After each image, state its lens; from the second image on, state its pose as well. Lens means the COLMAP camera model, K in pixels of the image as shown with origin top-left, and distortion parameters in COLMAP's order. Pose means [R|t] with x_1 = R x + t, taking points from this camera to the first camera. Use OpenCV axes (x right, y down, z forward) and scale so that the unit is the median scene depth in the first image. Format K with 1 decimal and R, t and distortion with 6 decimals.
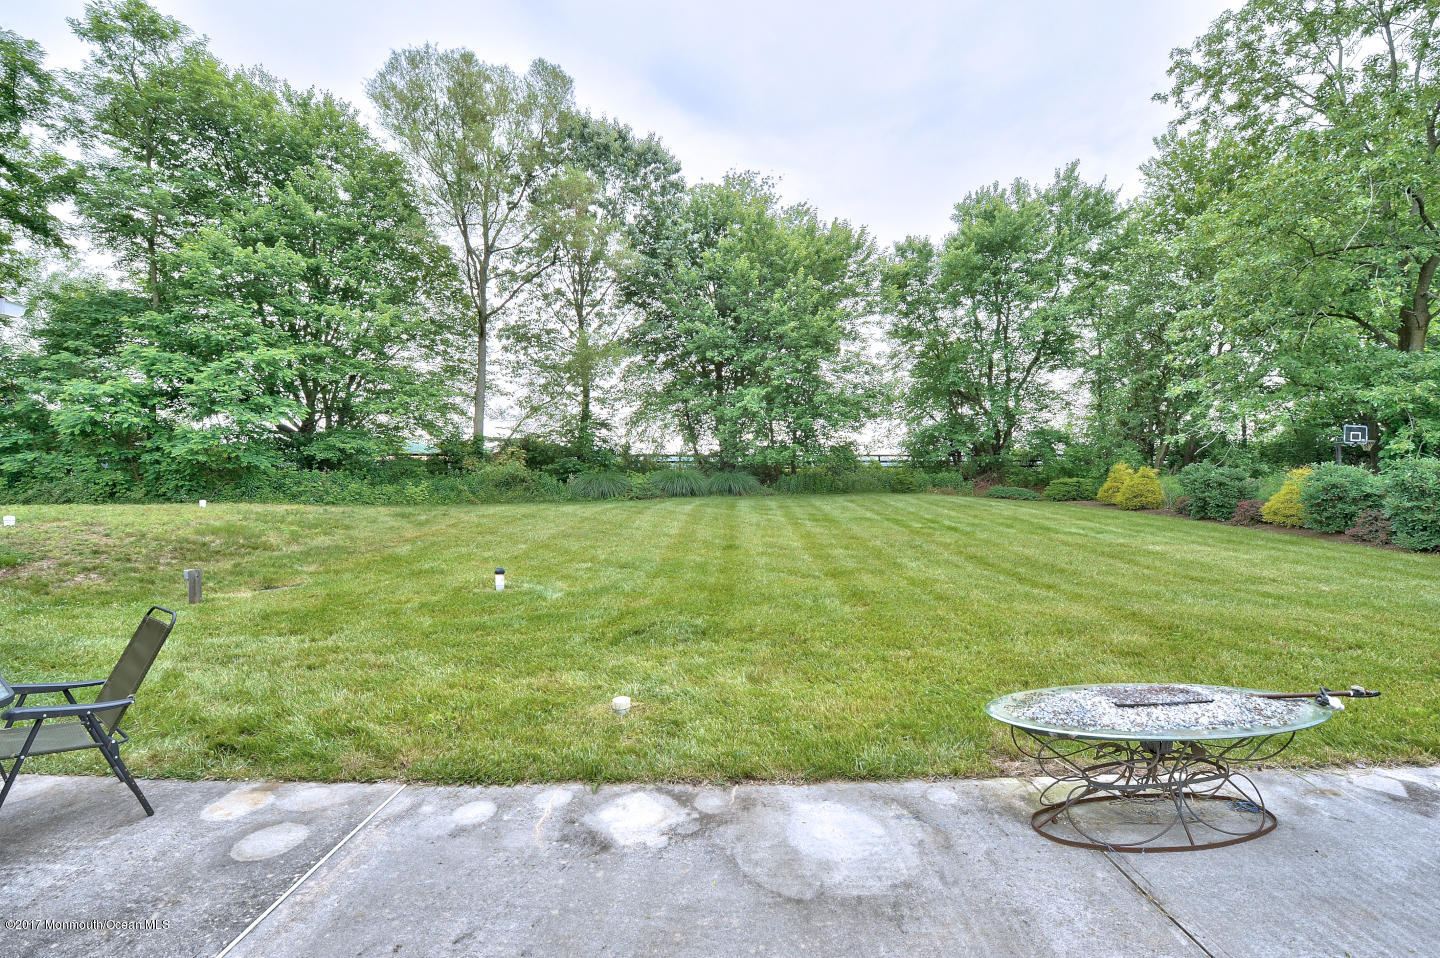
lens RADIAL K [[571.5, 0, 722.8], [0, 571.5, 475.8], [0, 0, 1]] dist [-0.017376, -0.001336]
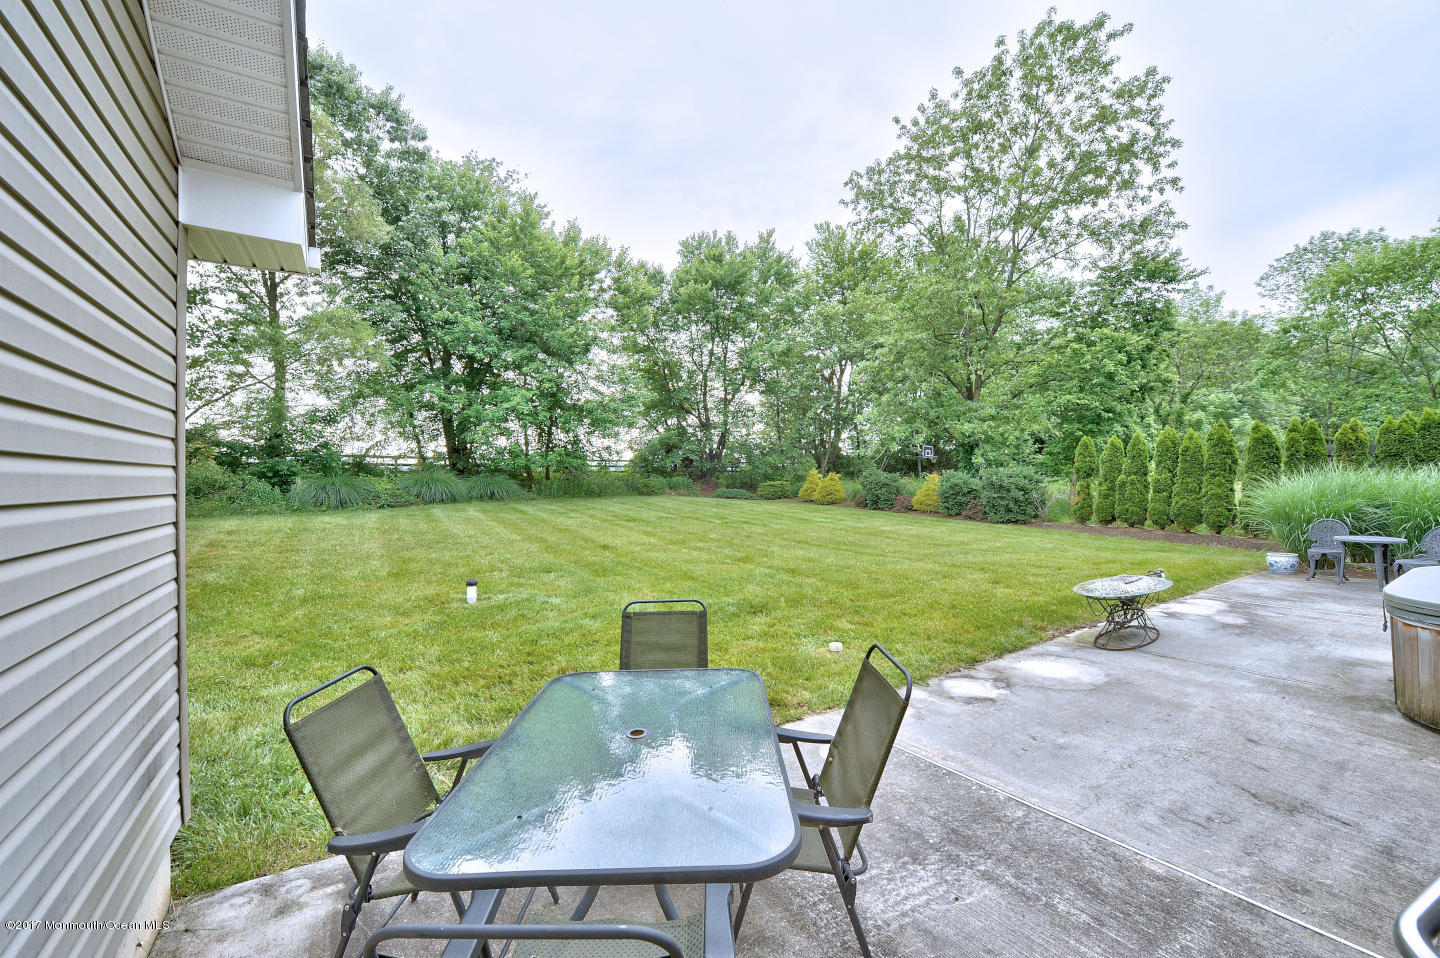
lens RADIAL K [[571.5, 0, 722.8], [0, 571.5, 475.8], [0, 0, 1]] dist [-0.017376, -0.001336]
pose [[0.835967, 0.001784, 0.548777, -0.185544], [0.002868, 0.999967, -0.007619, 0.001400], [-0.548772, 0.007943, 0.835934, 0.004375]]
